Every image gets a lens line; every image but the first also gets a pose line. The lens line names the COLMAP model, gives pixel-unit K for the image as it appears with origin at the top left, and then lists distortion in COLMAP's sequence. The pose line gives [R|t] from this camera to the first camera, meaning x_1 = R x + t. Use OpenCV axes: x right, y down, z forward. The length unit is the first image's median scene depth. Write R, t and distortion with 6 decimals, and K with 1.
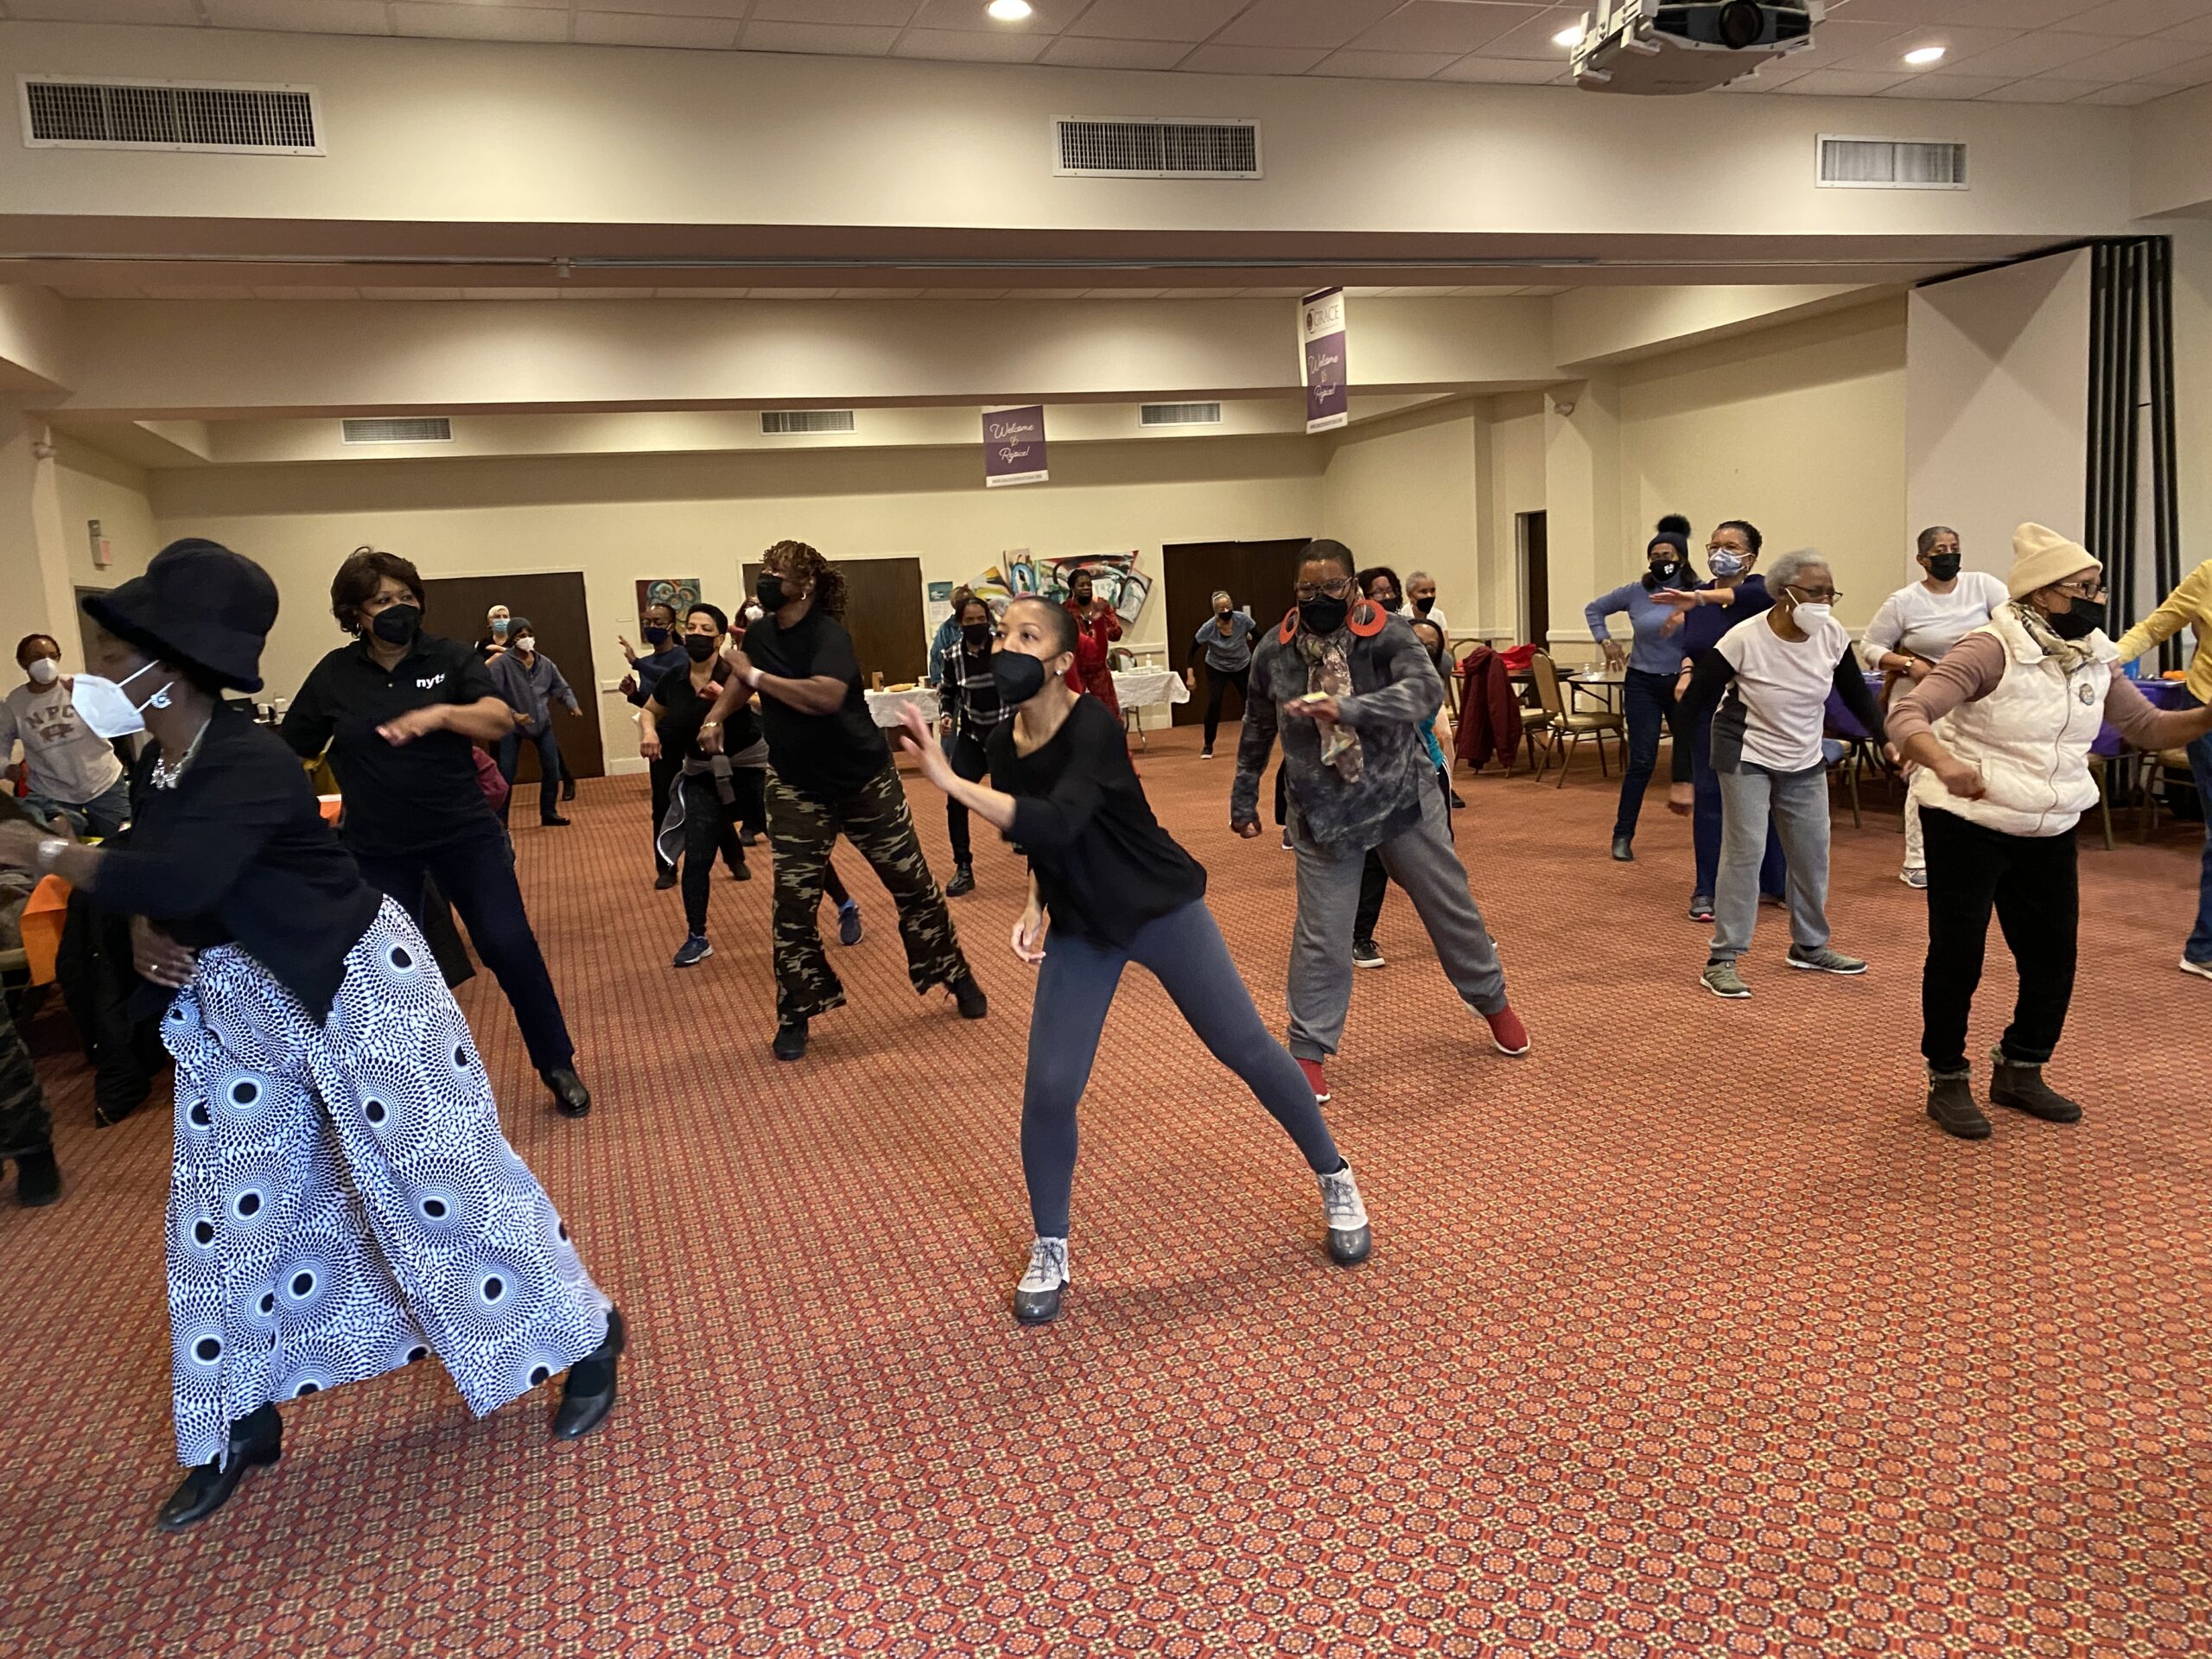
lens RADIAL K [[1709.6, 0, 1106.0], [0, 1709.6, 829.5], [0, 0, 1]] dist [0.010605, -0.000440]
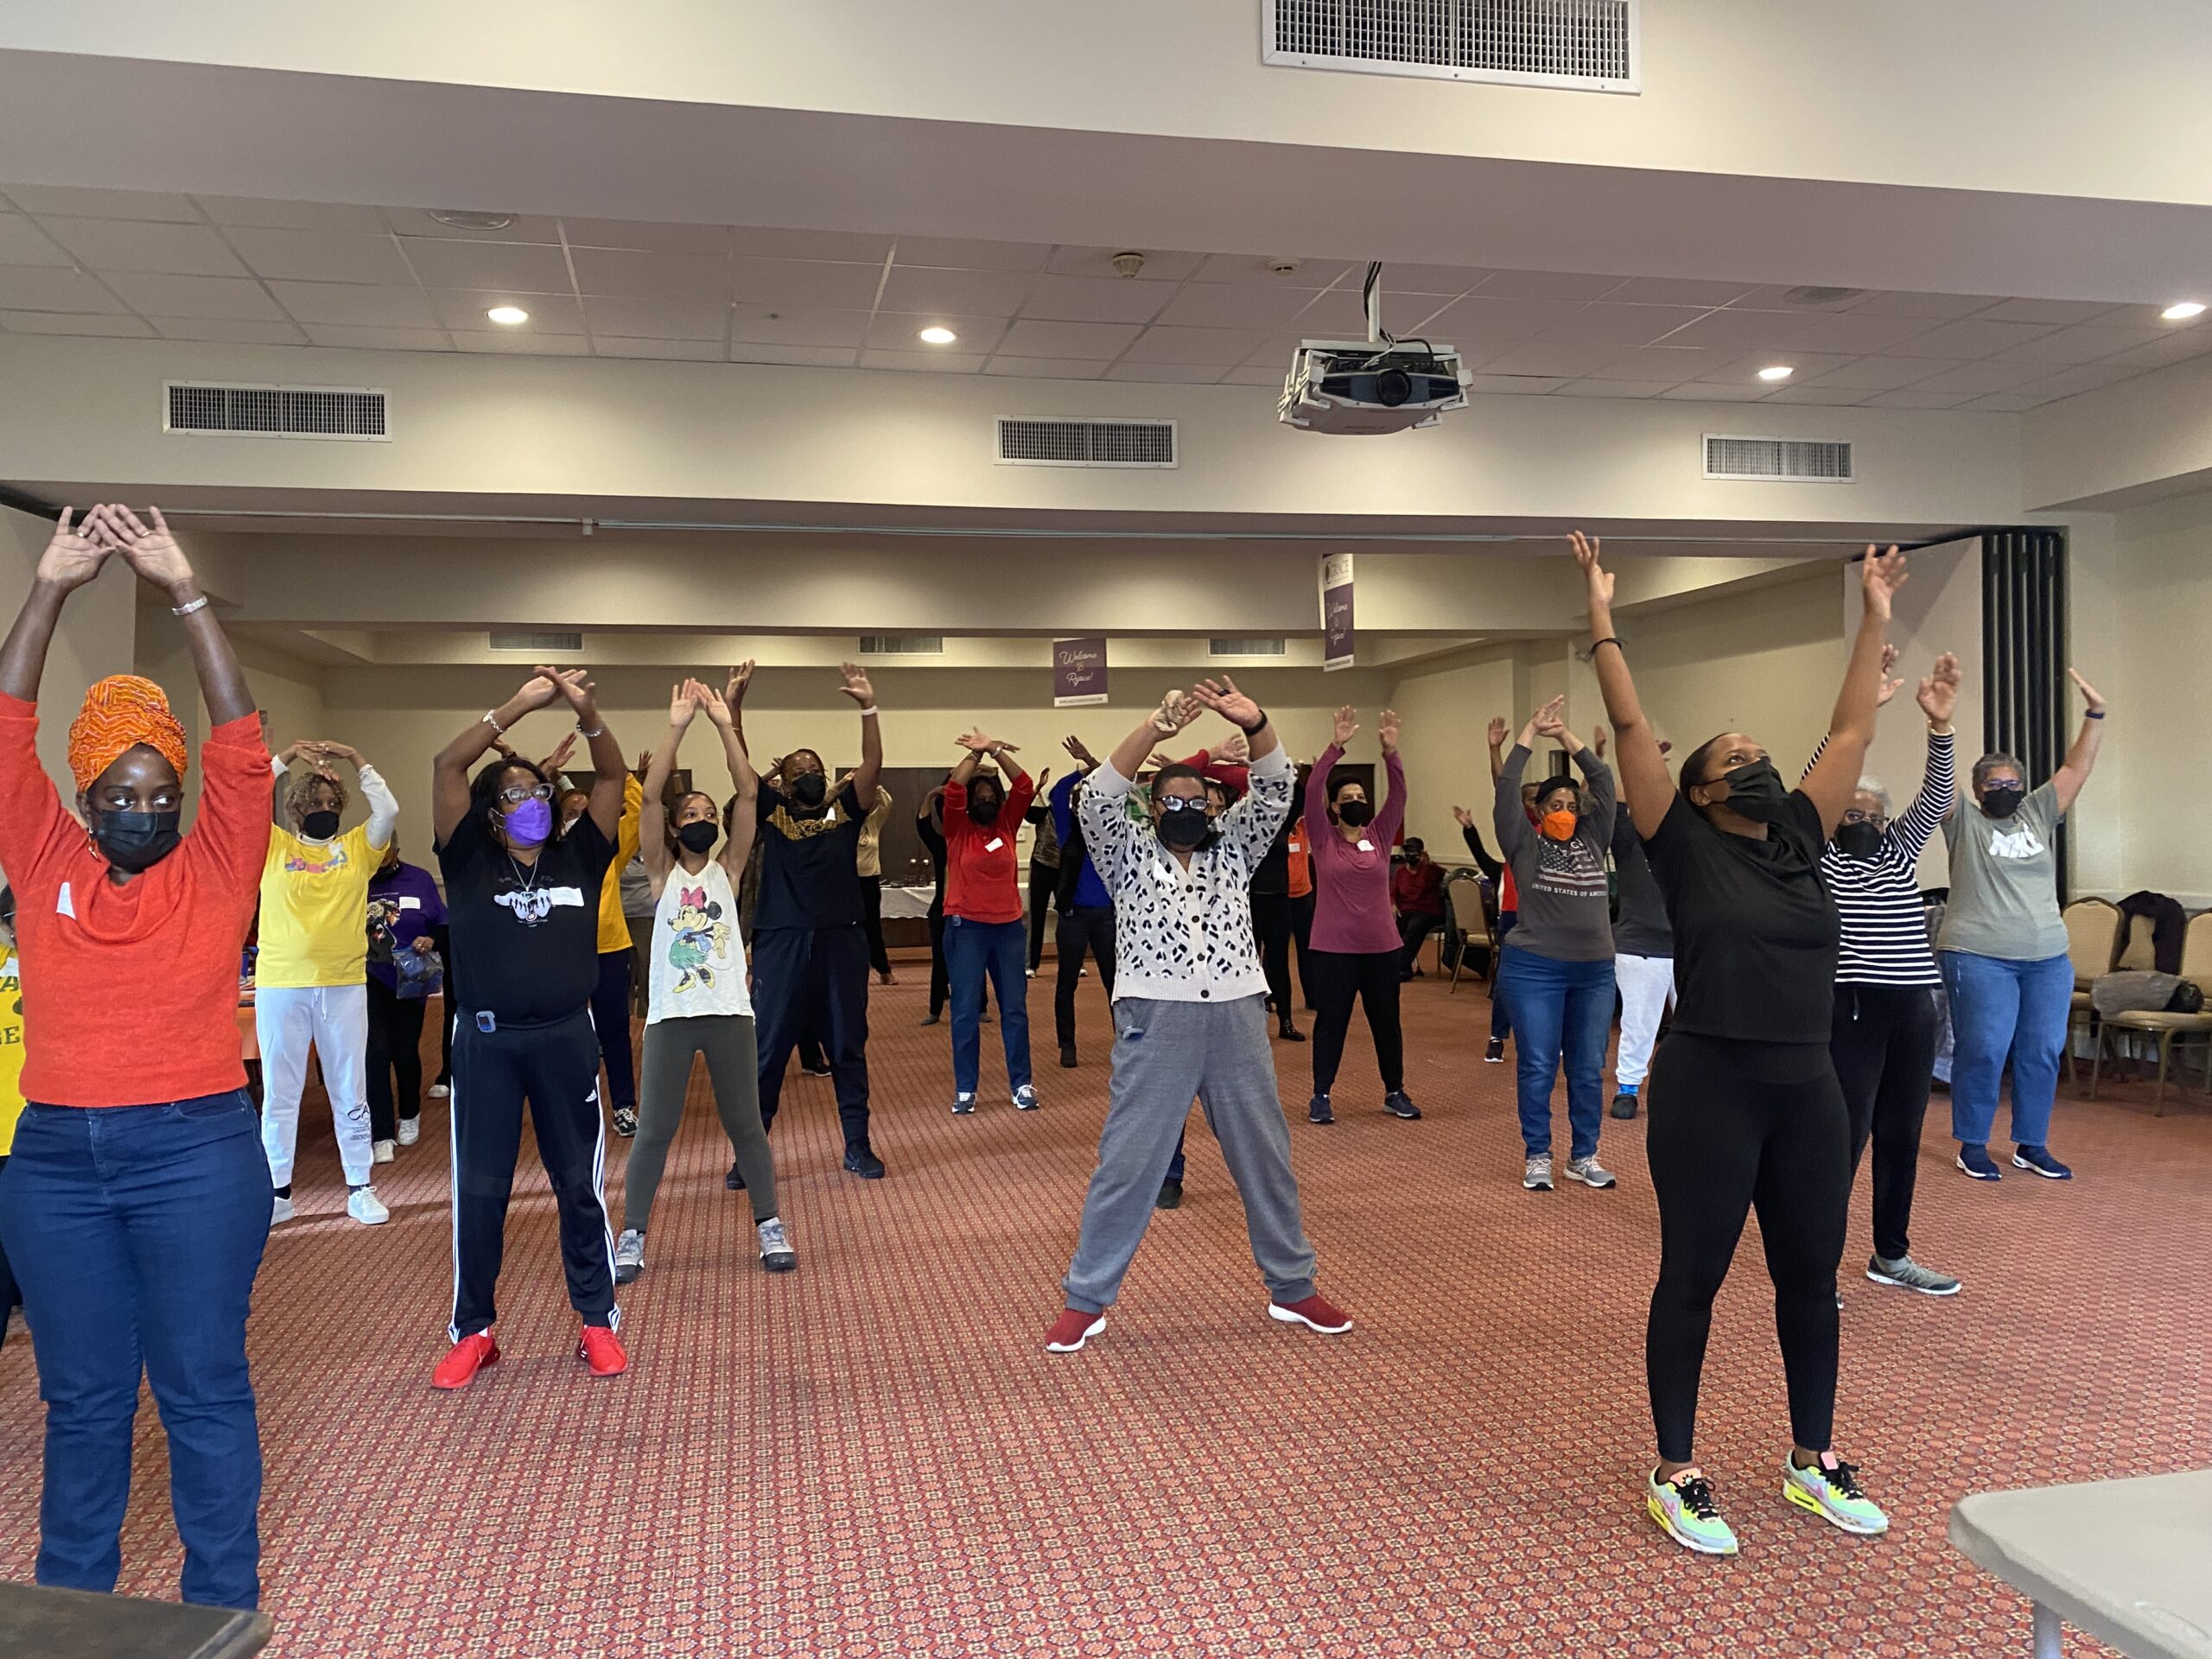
lens RADIAL K [[1678.3, 0, 1106.0], [0, 1678.3, 829.5], [0, 0, 1]] dist [0.032953, -0.000305]
pose [[0.992168, 0.046565, -0.115907, 0.153925], [-0.059965, 0.991560, -0.114951, 0.002412], [0.109576, 0.121001, 0.986586, -0.096412]]
